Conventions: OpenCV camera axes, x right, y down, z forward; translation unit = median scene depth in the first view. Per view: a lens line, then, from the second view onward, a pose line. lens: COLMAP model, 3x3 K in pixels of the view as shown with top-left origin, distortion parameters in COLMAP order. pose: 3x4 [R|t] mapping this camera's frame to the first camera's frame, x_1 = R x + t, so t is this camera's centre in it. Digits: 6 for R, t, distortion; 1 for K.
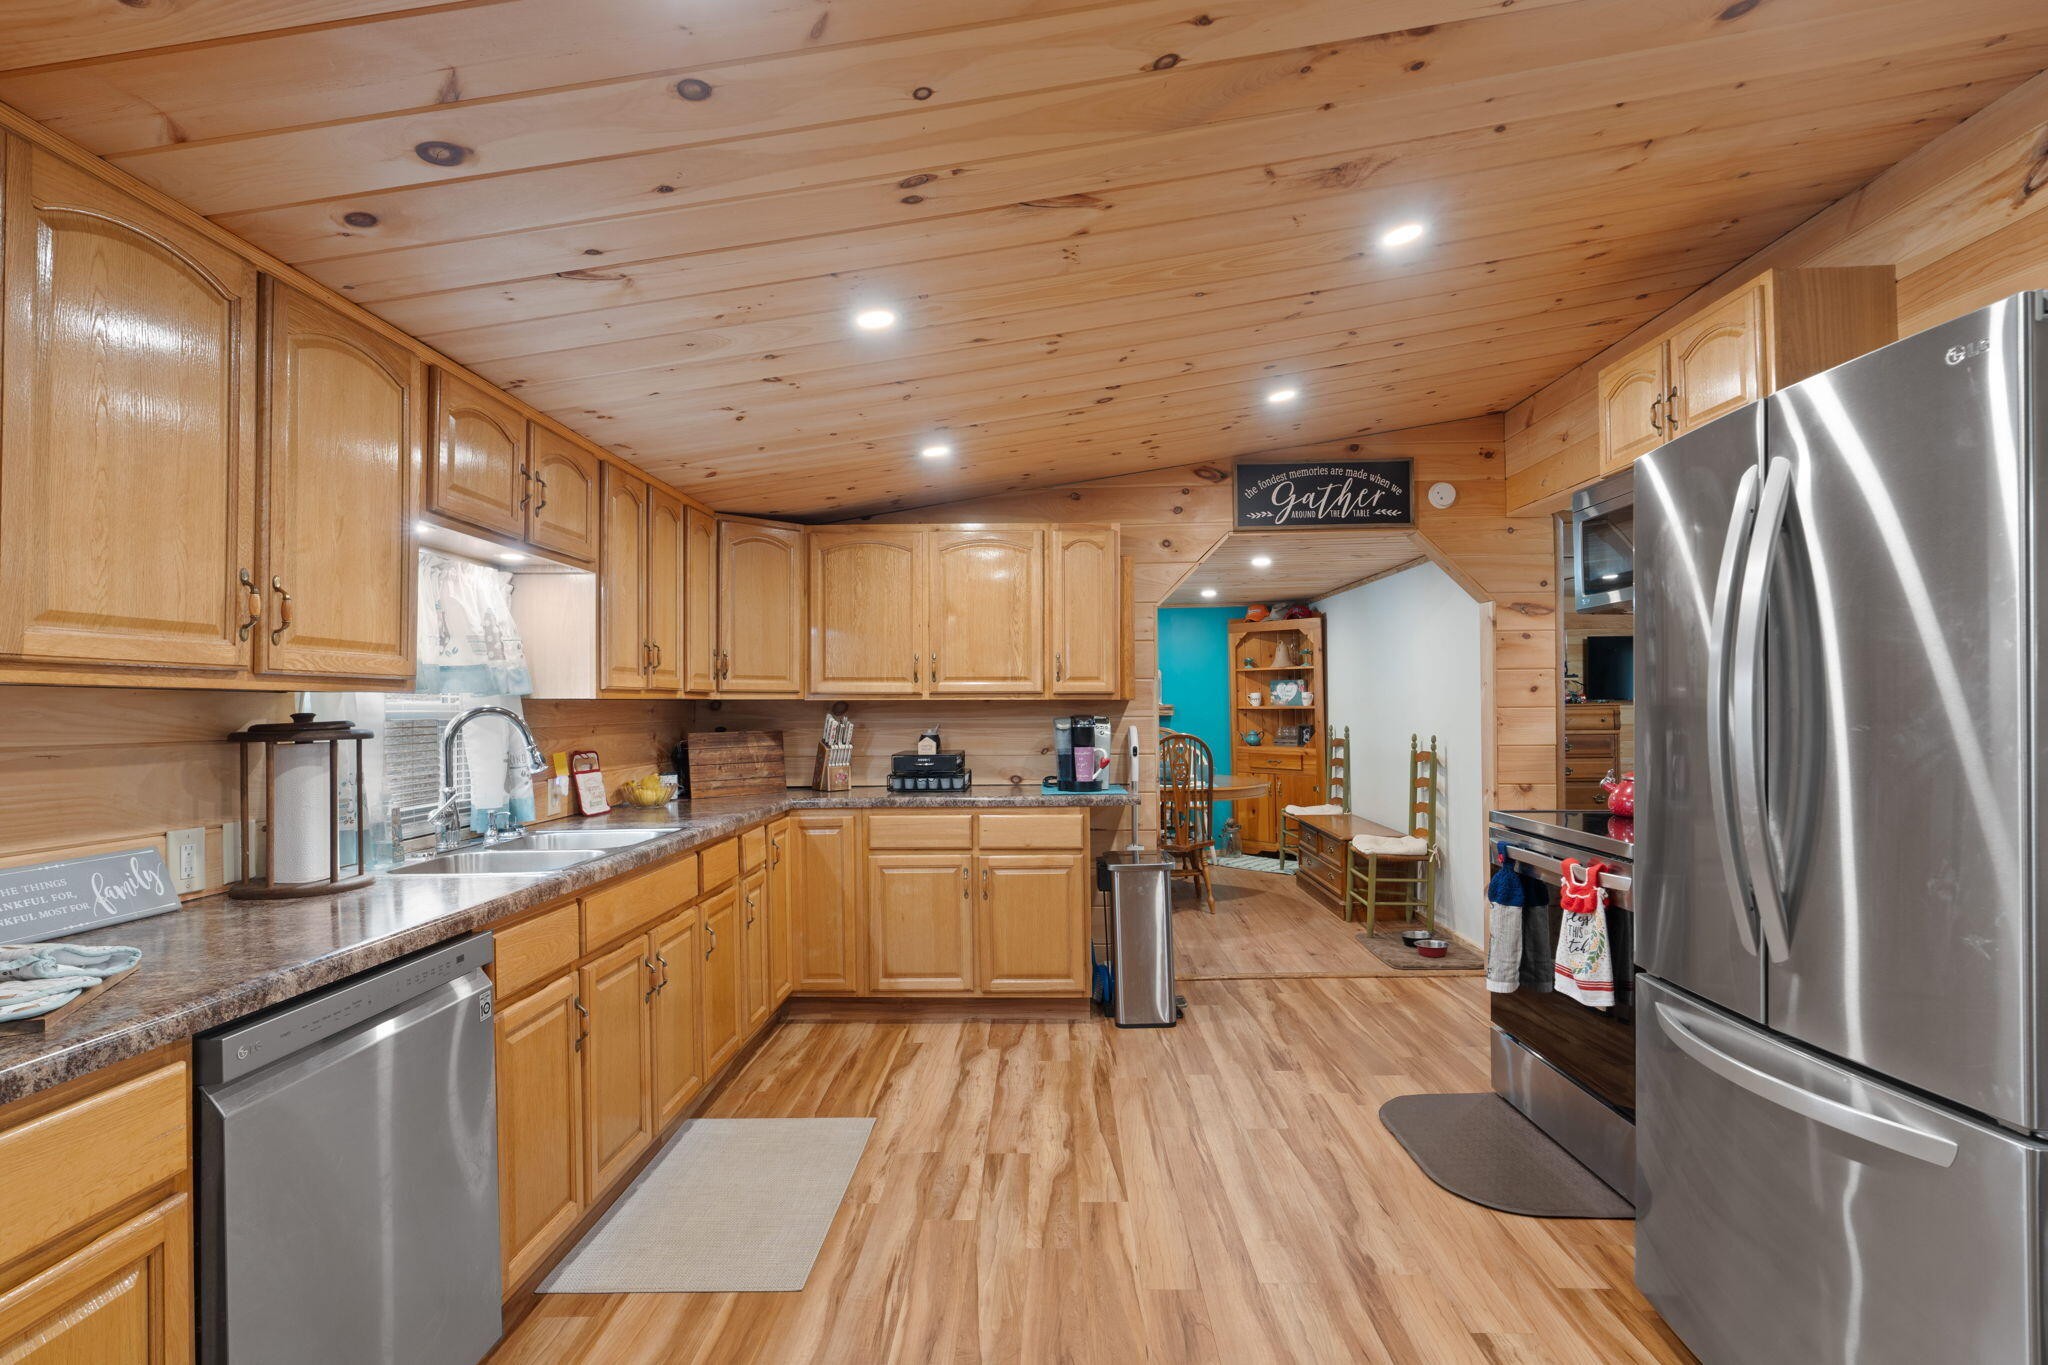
lens RADIAL K [[996.2, 0, 1021.3], [0, 996.2, 699.2], [0, 0, 1]] dist [-0.000055, 0.000395]
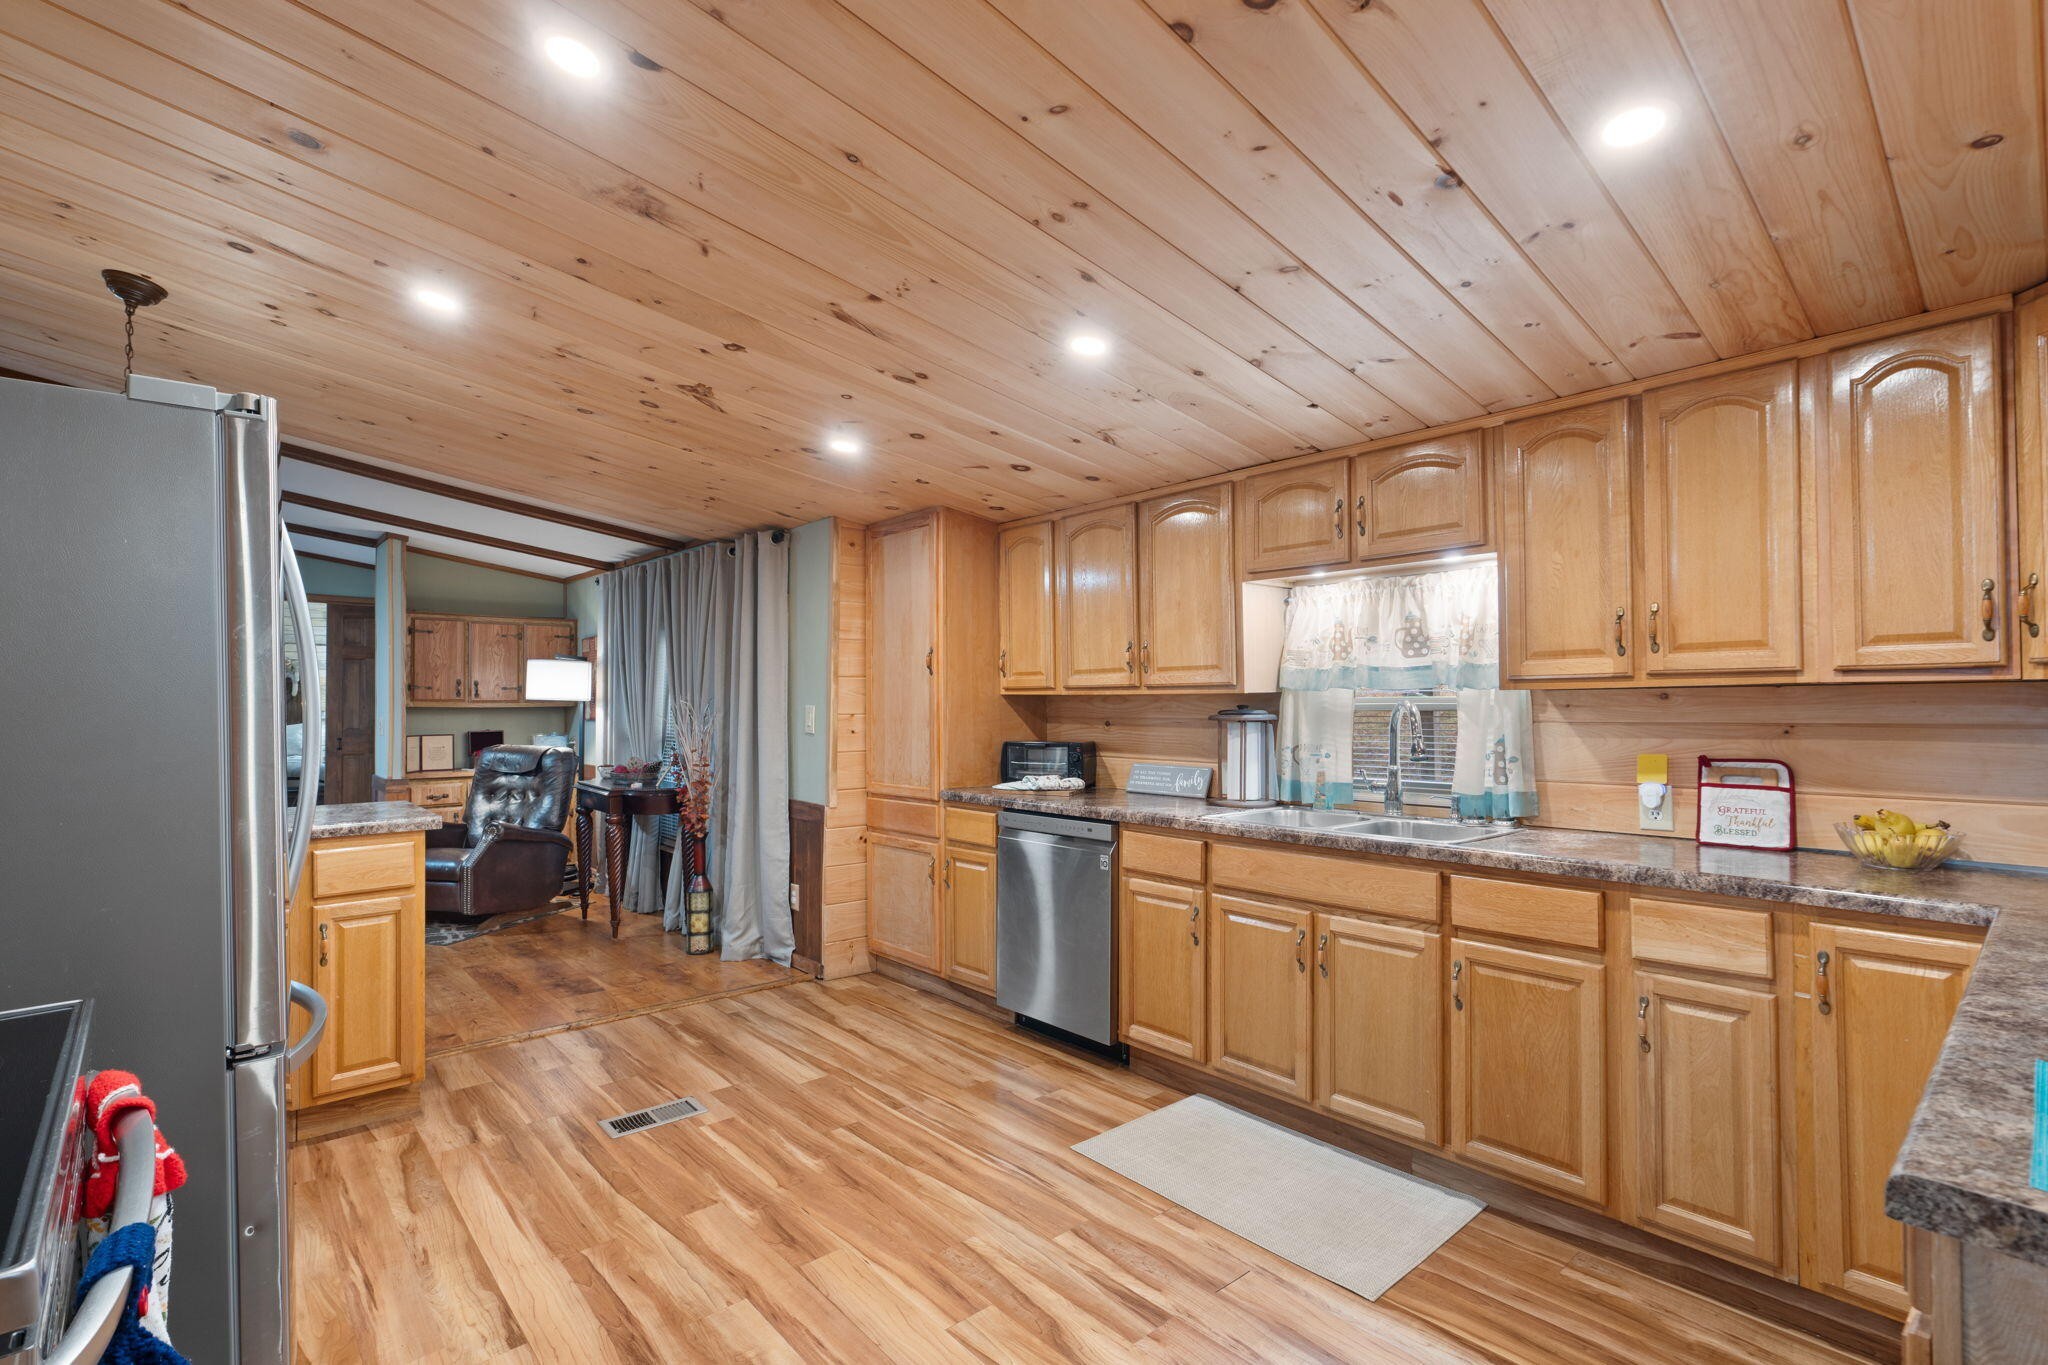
lens RADIAL K [[938.6, 0, 1020.8], [0, 938.6, 700.8], [0, 0, 1]] dist [-0.001631, -0.000056]
pose [[-0.730271, 0.006521, -0.683127, 0.518827], [0.015725, 0.999850, -0.007266, 0.009186], [0.682977, -0.016048, -0.730264, 1.450987]]
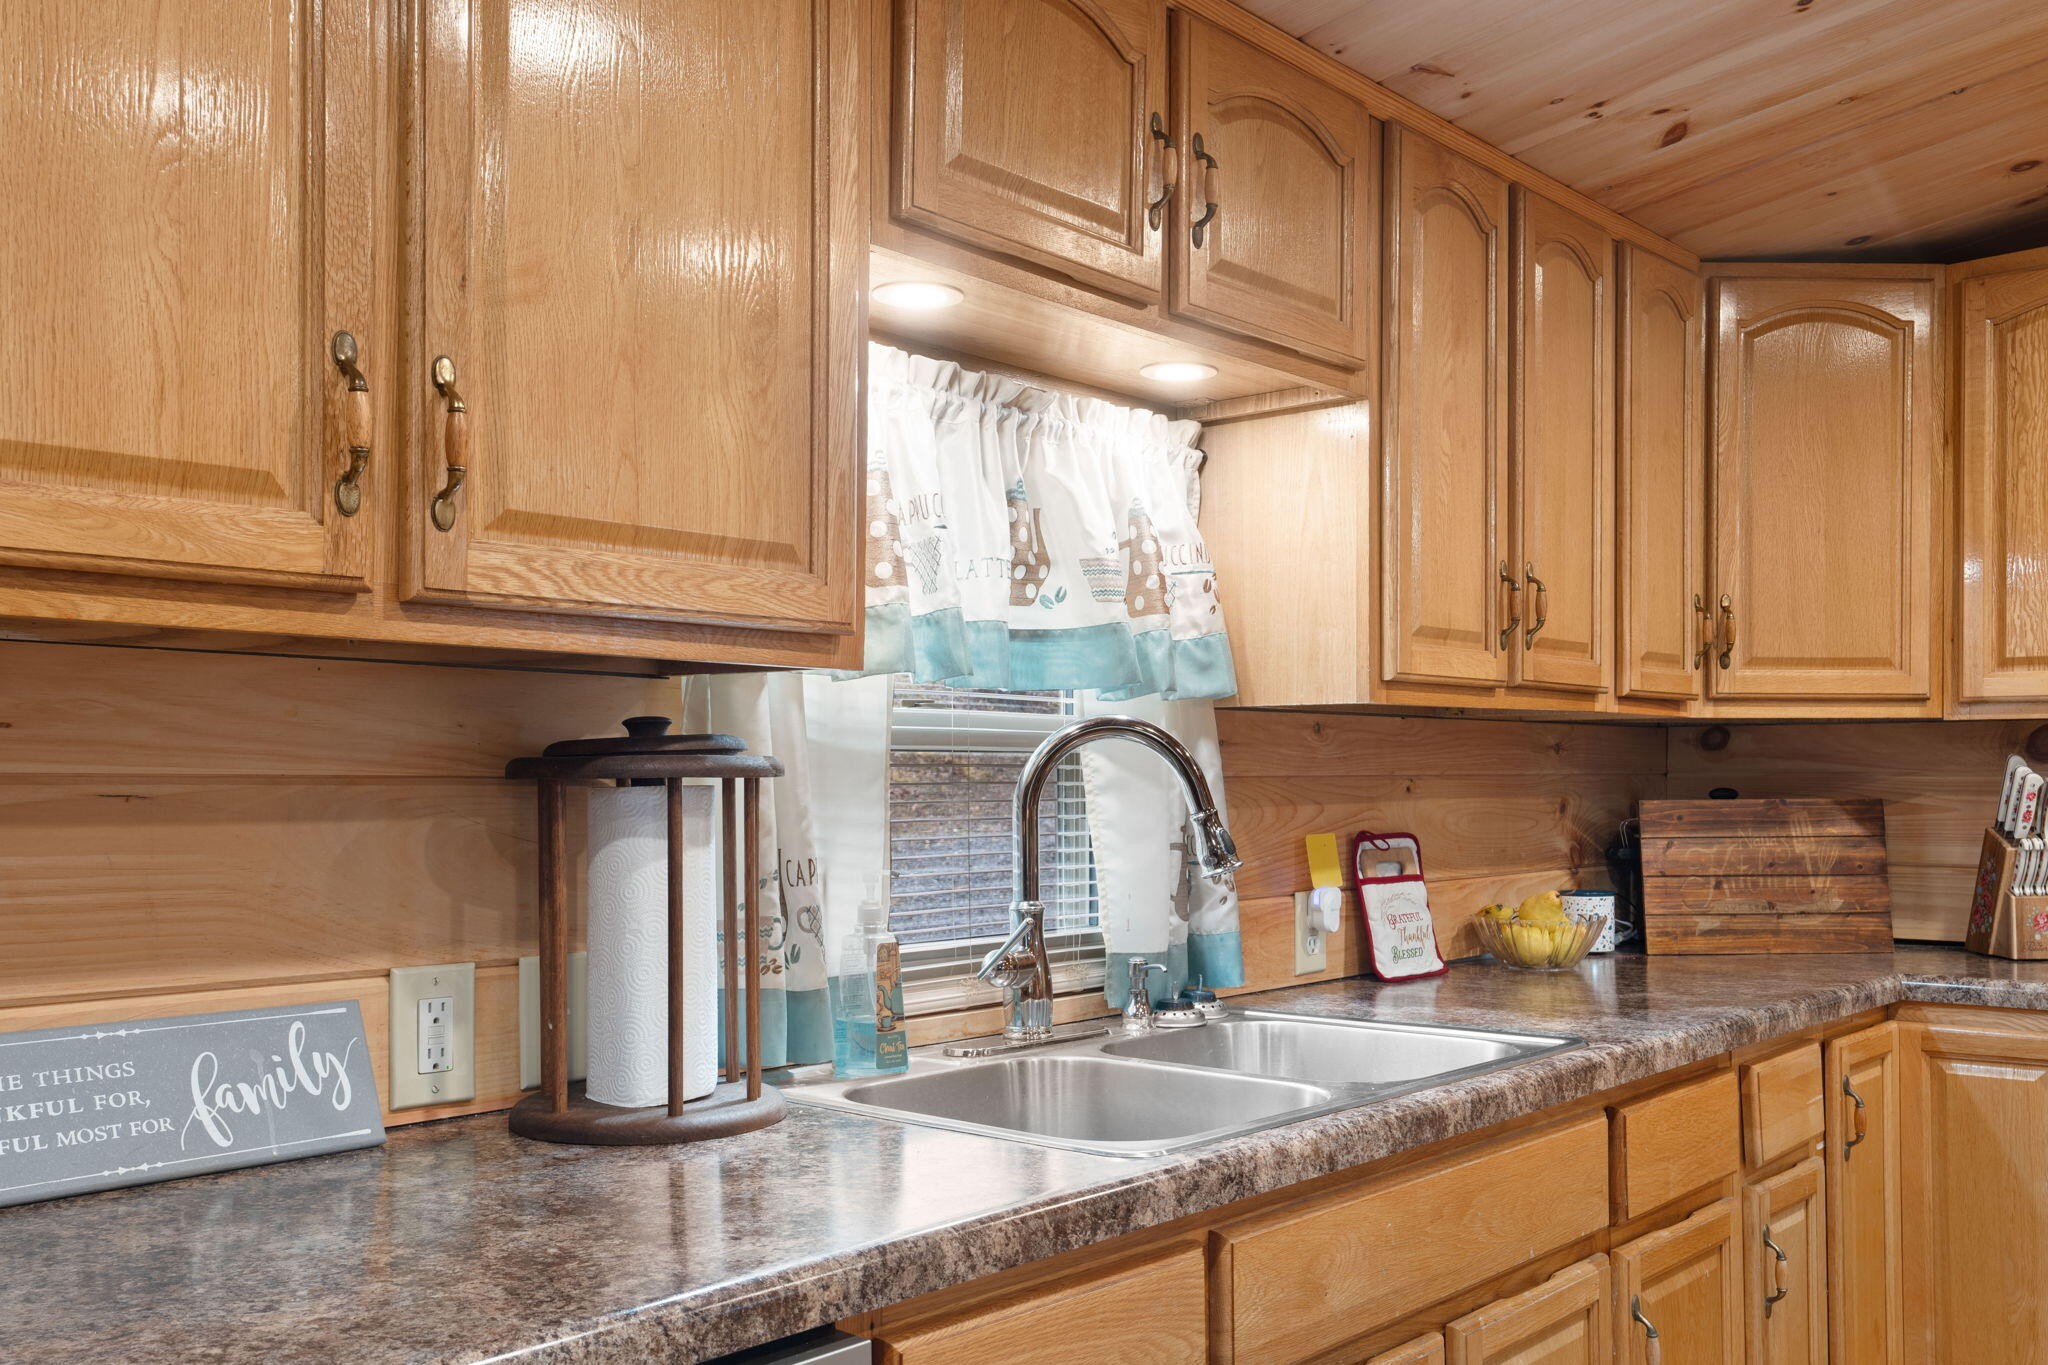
lens RADIAL K [[1738.6, 0, 1016.5], [0, 1738.6, 774.3], [0, 0, 1]] dist [0.005032, 0.006323]
pose [[0.755926, 0.004822, -0.654640, -0.073405], [0.001328, 0.999960, 0.008898, 0.024259], [0.654656, -0.007596, 0.755889, 0.395664]]
